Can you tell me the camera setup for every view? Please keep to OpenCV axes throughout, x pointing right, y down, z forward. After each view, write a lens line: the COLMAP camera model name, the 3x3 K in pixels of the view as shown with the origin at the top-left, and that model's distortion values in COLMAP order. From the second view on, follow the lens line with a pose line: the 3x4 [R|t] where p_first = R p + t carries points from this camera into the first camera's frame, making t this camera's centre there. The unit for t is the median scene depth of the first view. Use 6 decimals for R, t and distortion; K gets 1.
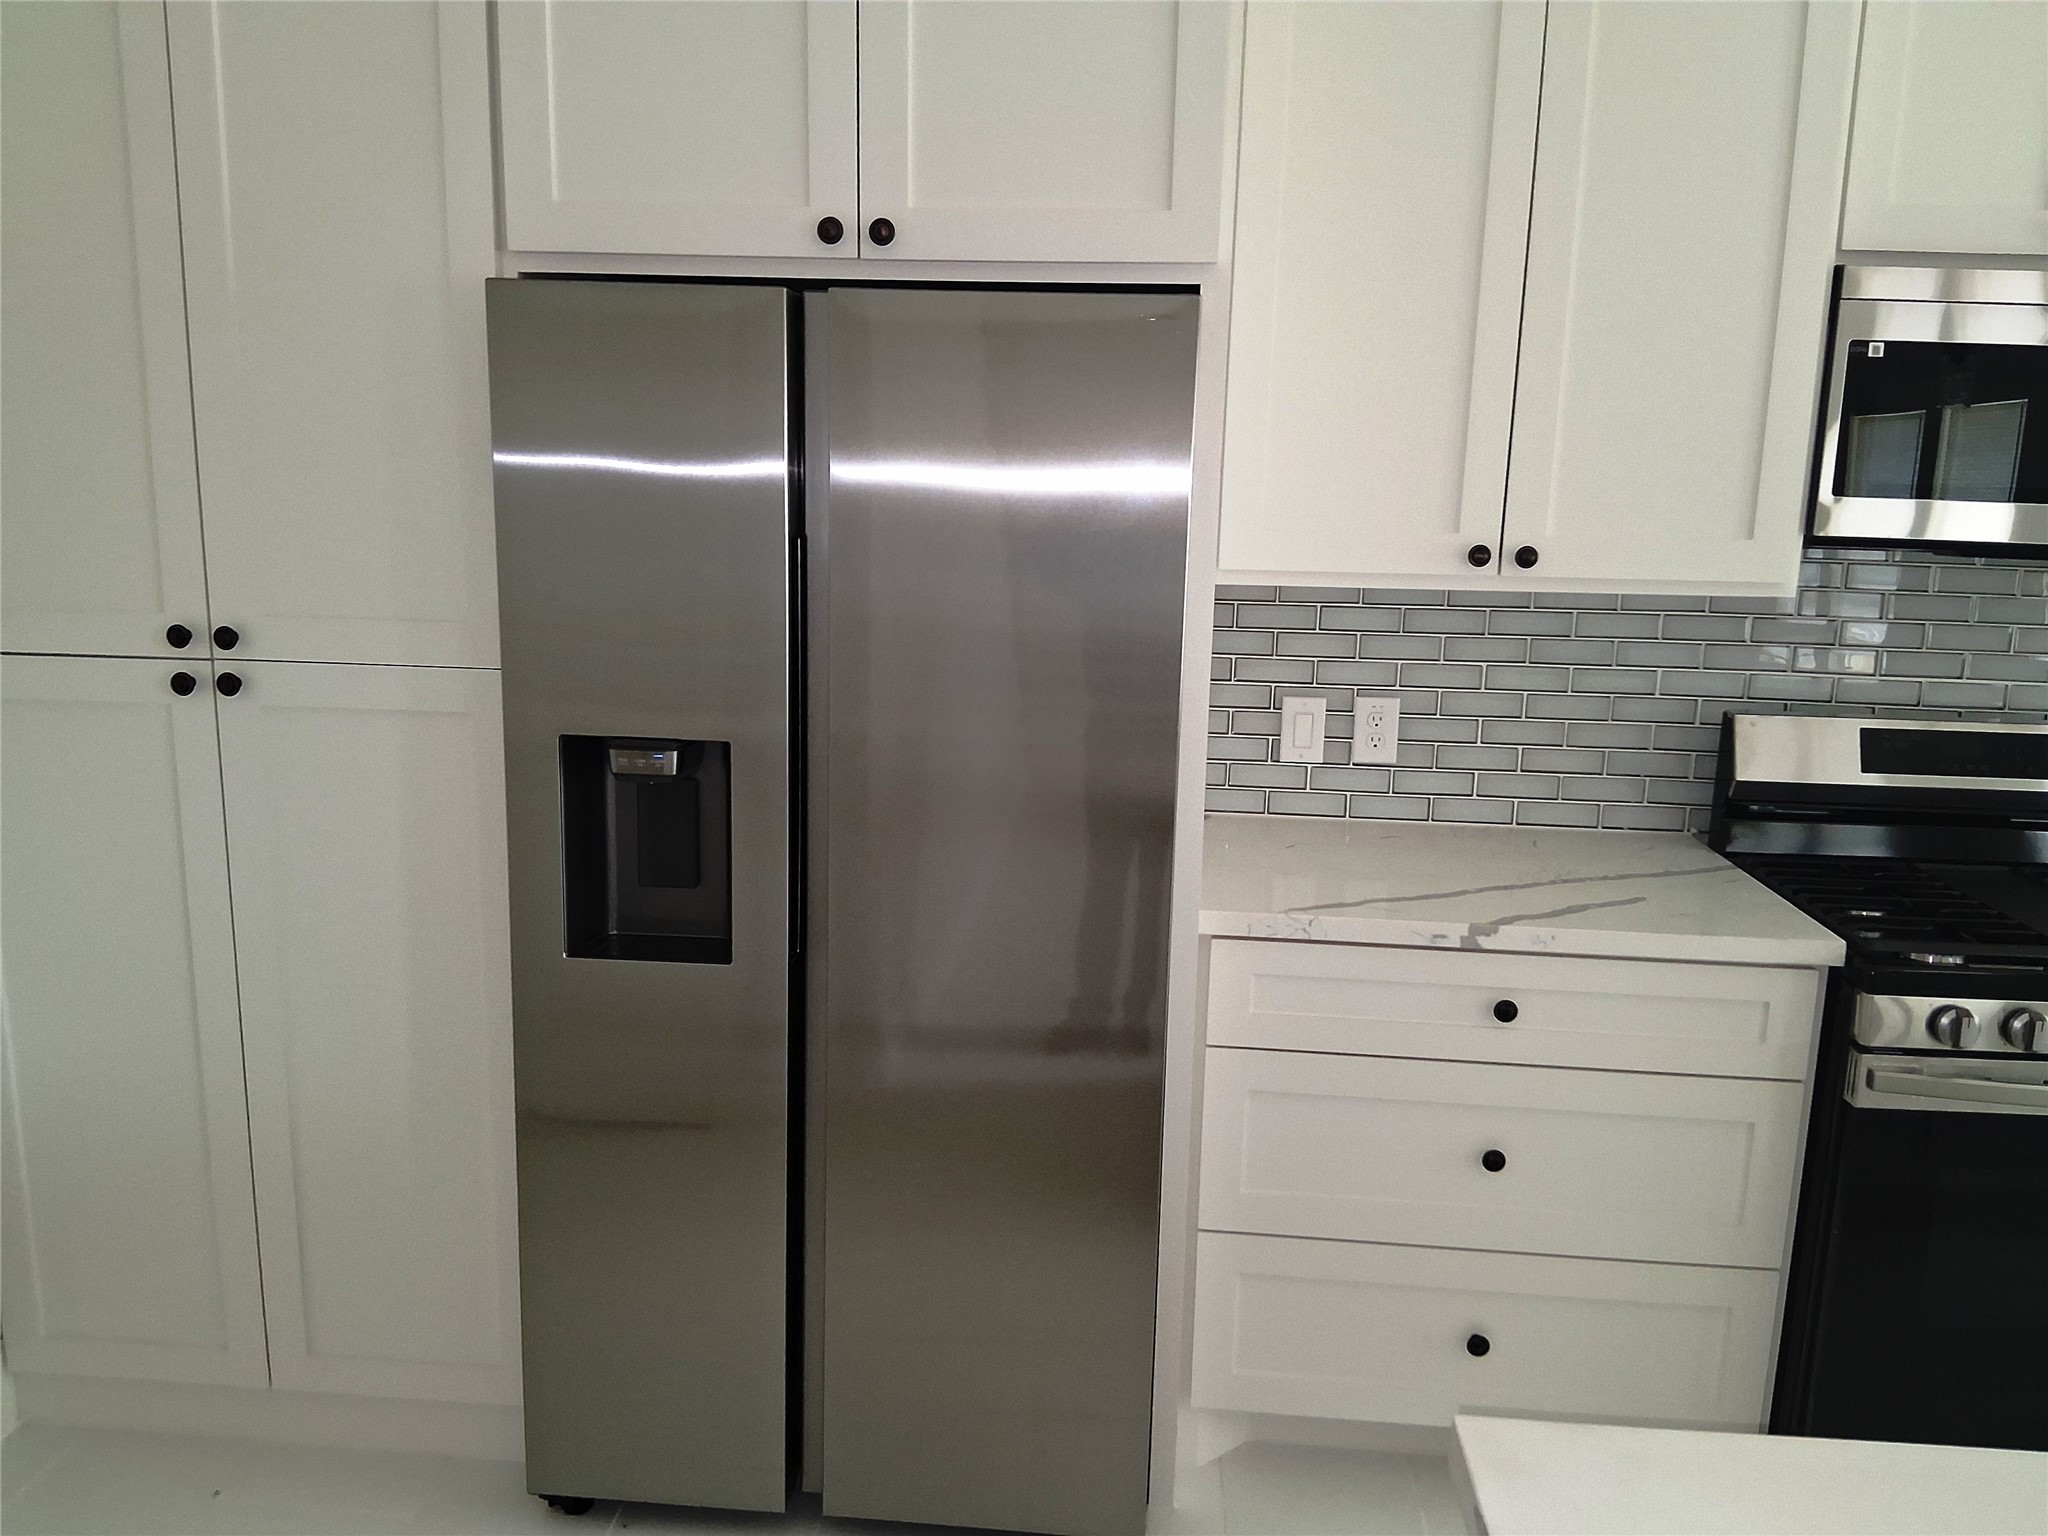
lens RADIAL K [[1553.9, 0, 1024.0], [0, 1553.9, 768.0], [0, 0, 1]] dist [0.099948, -0.172202]
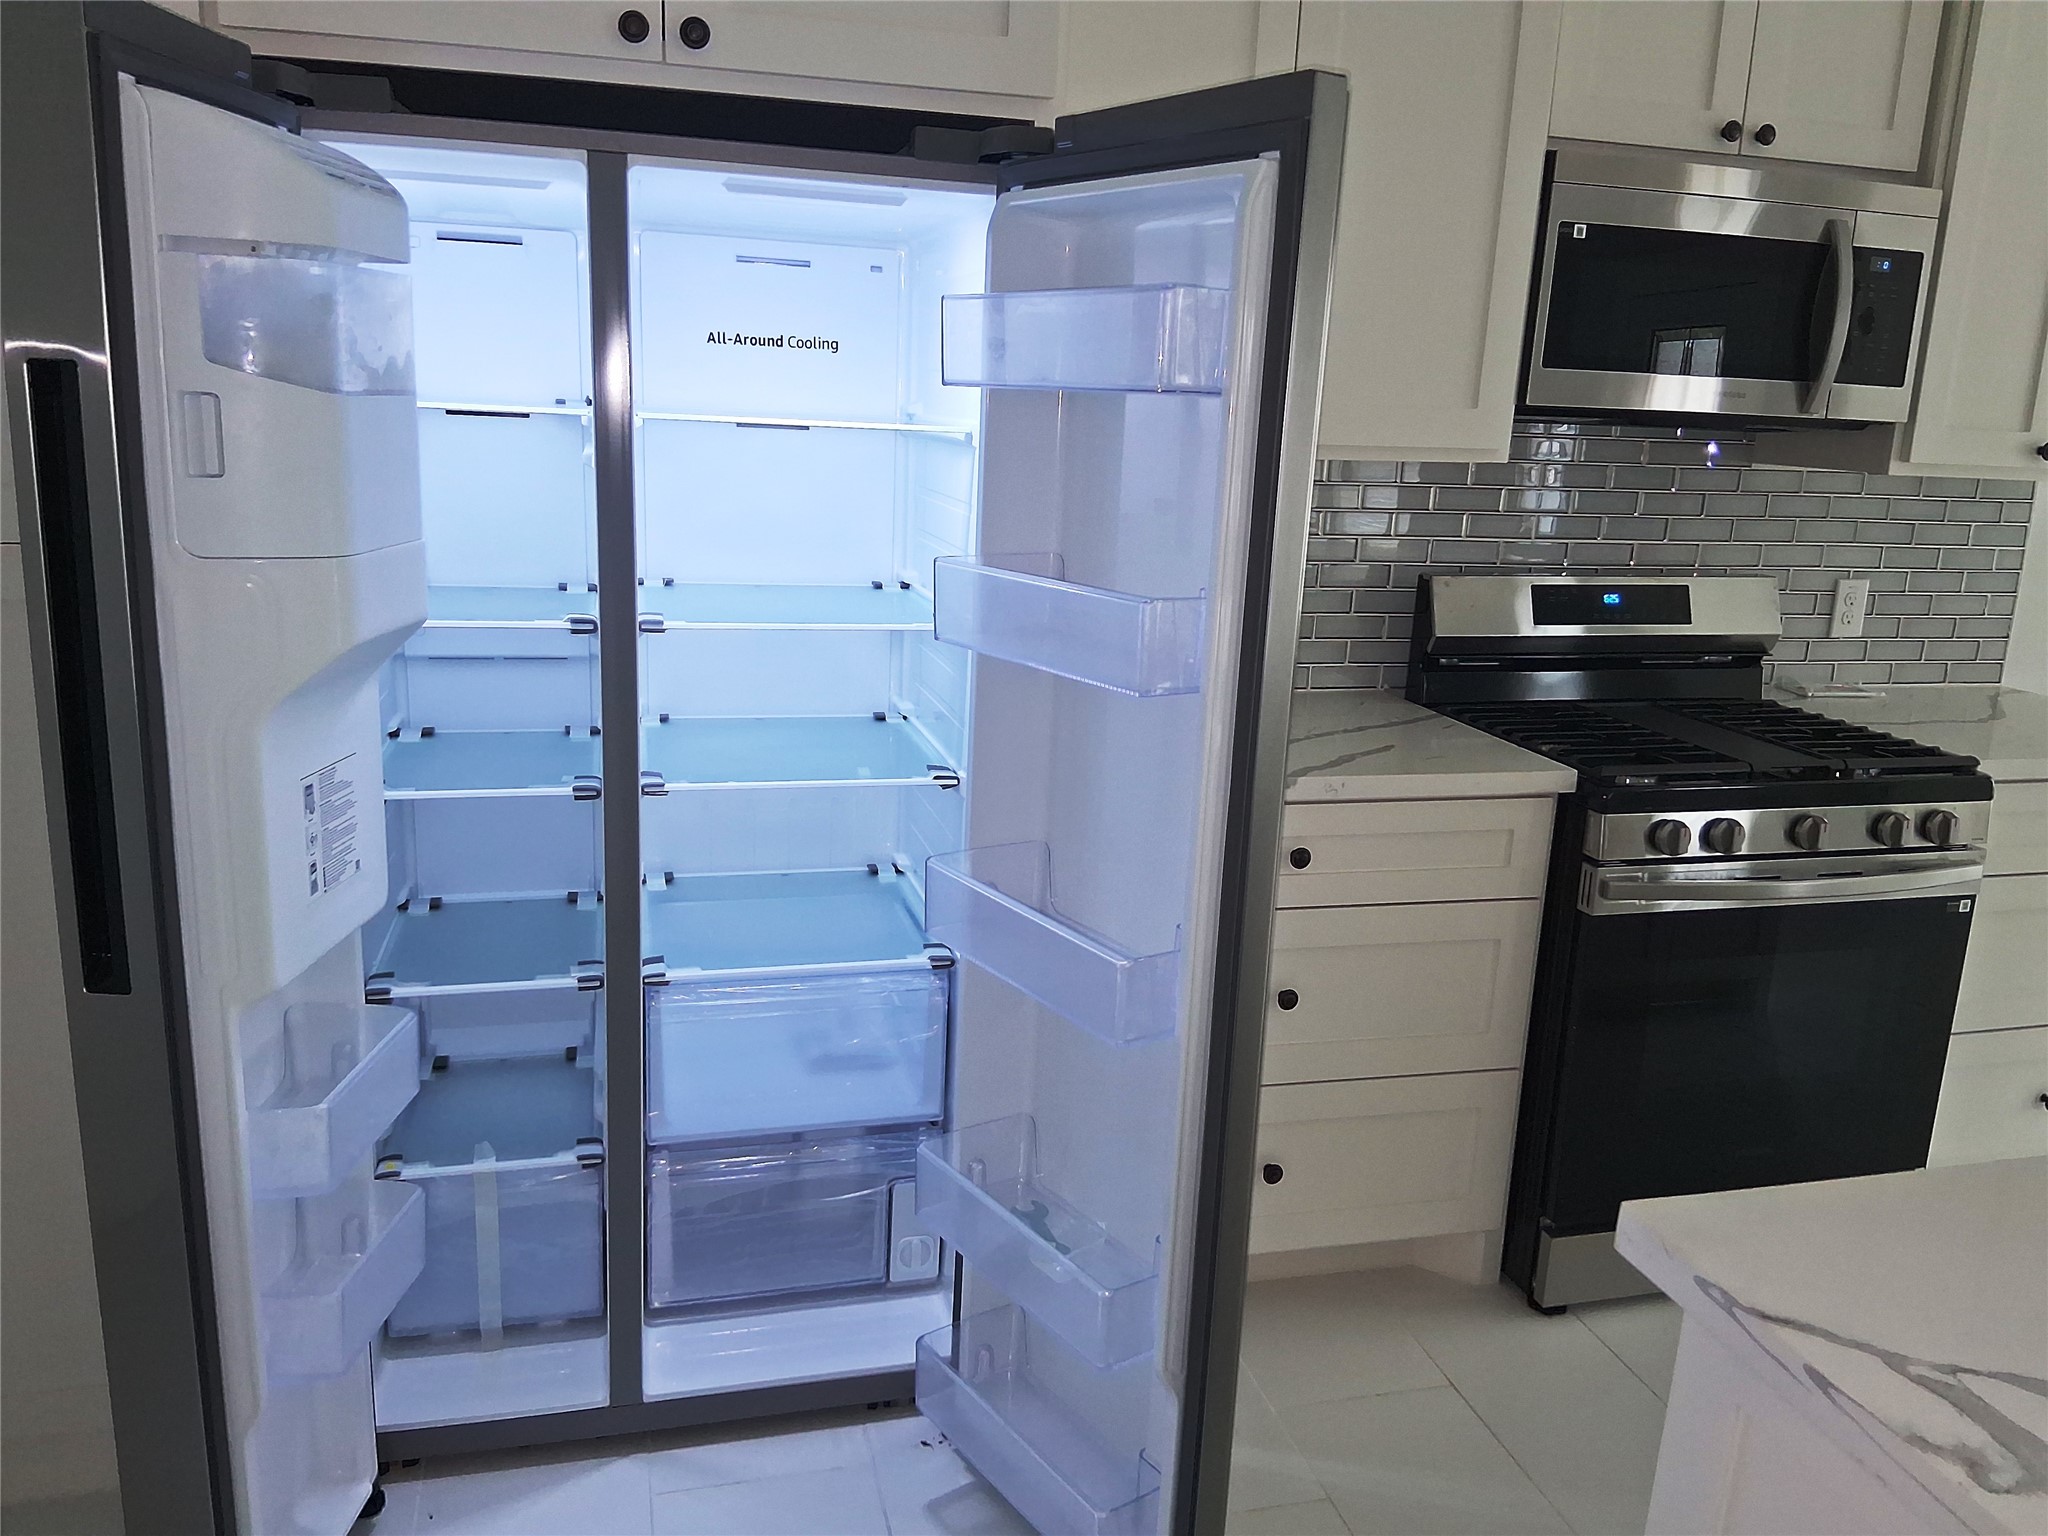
lens RADIAL K [[1553.9, 0, 1024.0], [0, 1553.9, 768.0], [0, 0, 1]] dist [0.099948, -0.172202]
pose [[0.944799, -0.060758, 0.321967, -0.188287], [0.038246, 0.996389, 0.075797, 0.007262], [-0.325410, -0.059300, 0.943712, 0.068608]]
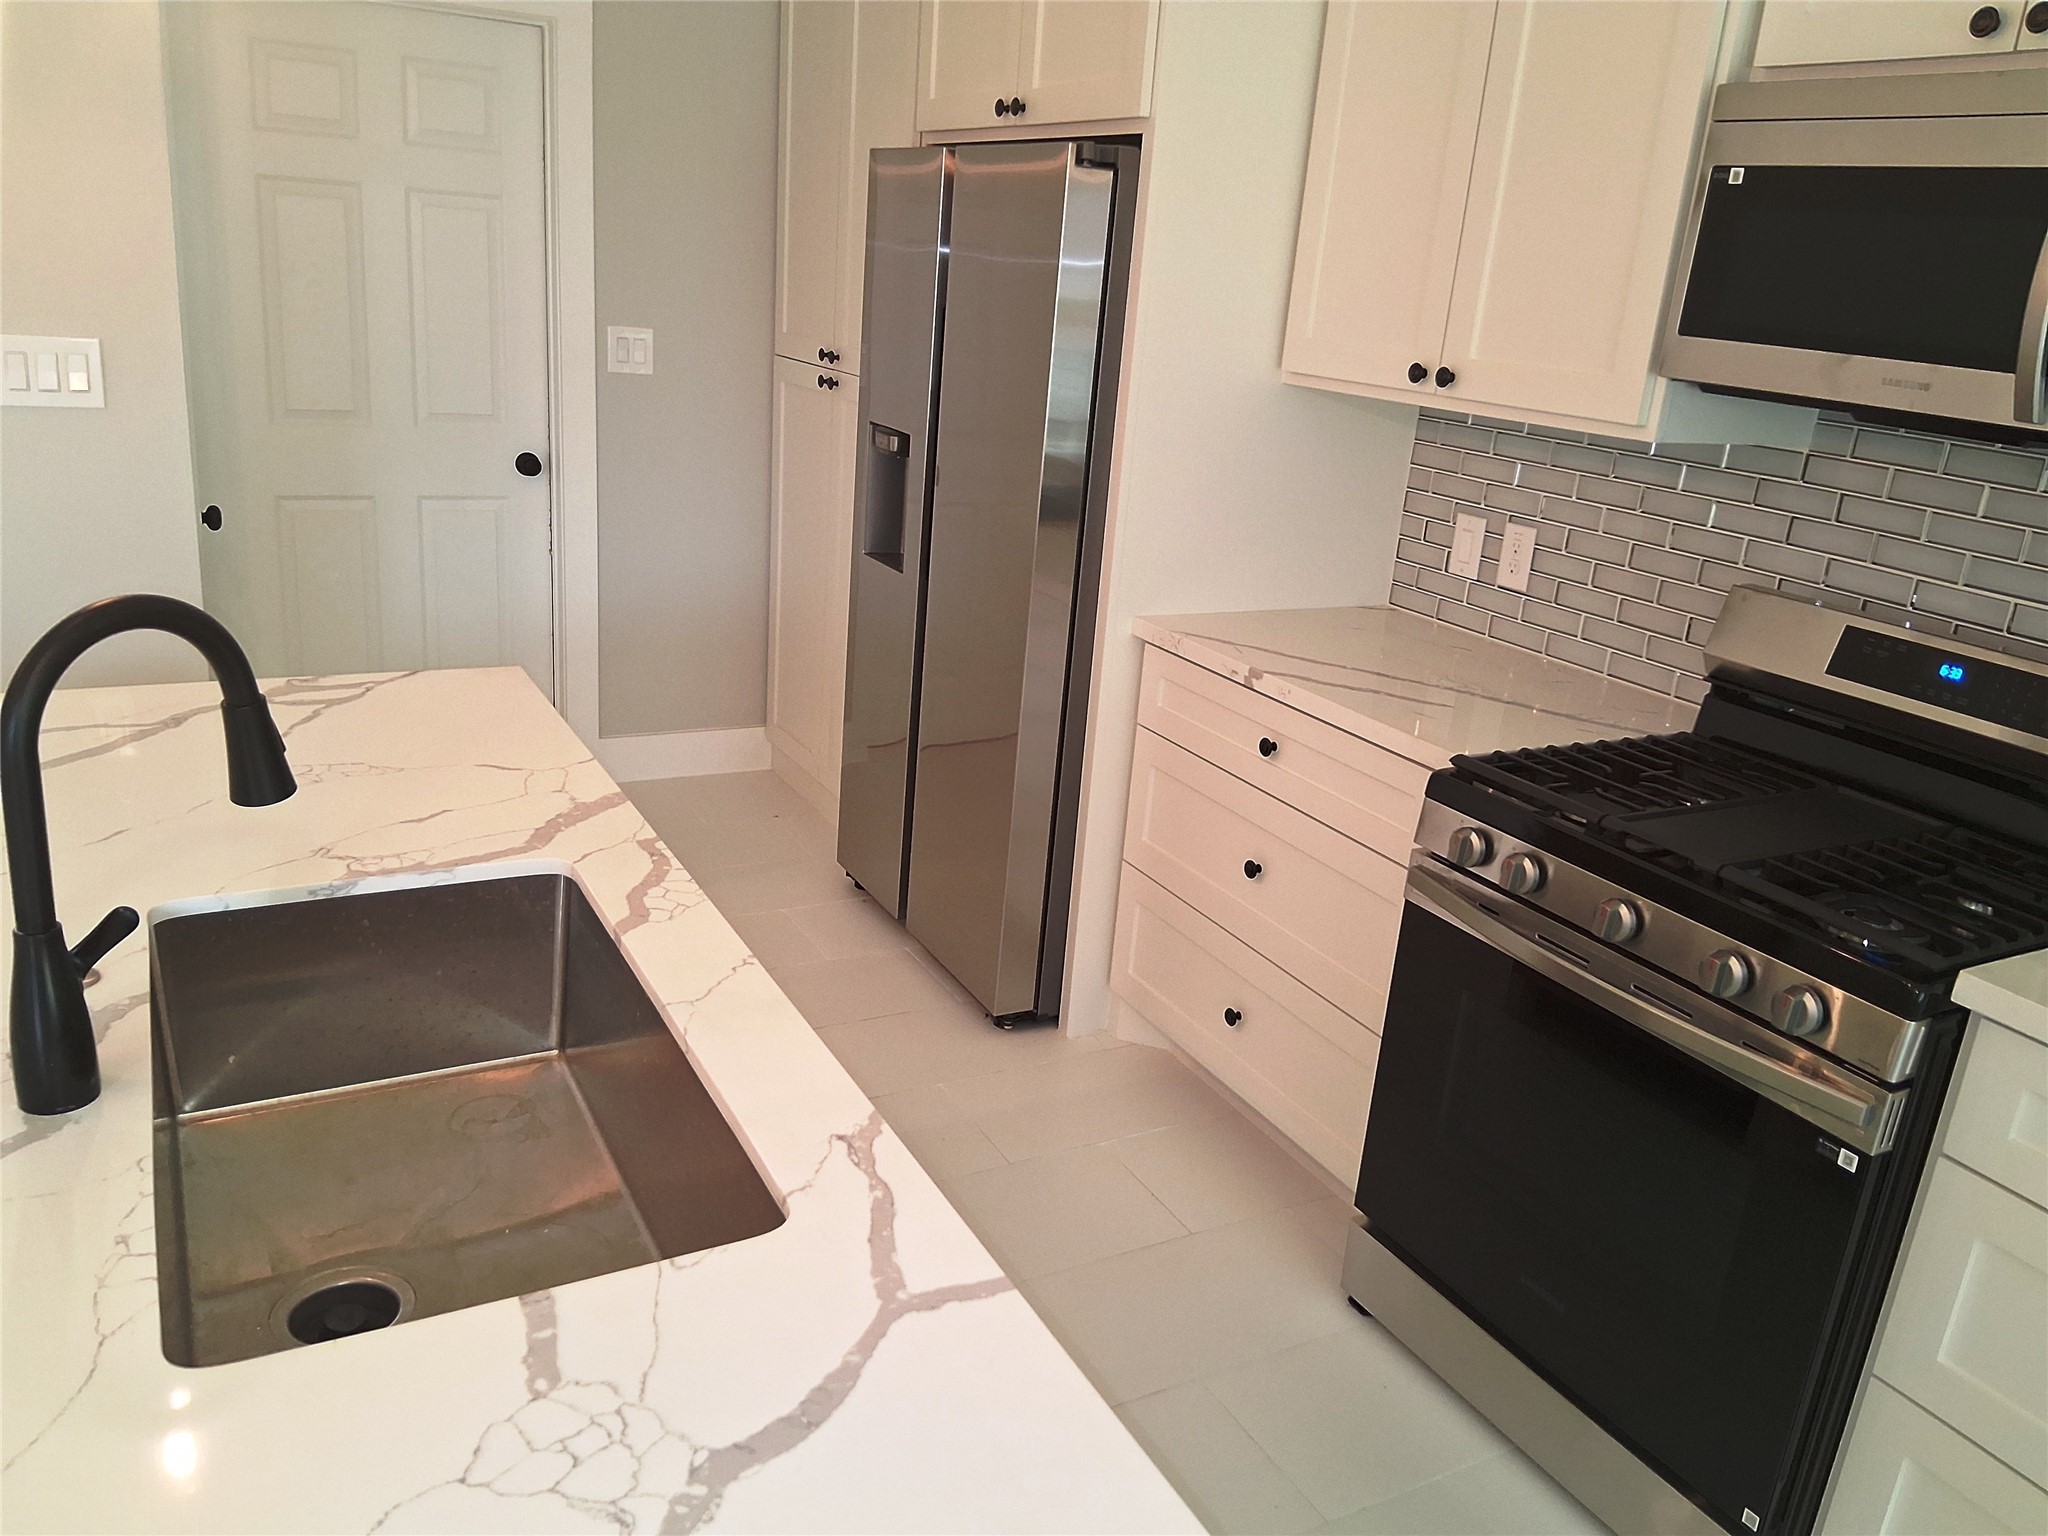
lens RADIAL K [[1553.9, 0, 1024.0], [0, 1553.9, 768.0], [0, 0, 1]] dist [0.099948, -0.172202]
pose [[0.544319, 0.278595, -0.791266, 1.089412], [-0.226685, 0.957000, 0.181009, -0.004614], [0.807670, 0.080841, 0.584067, 0.141081]]
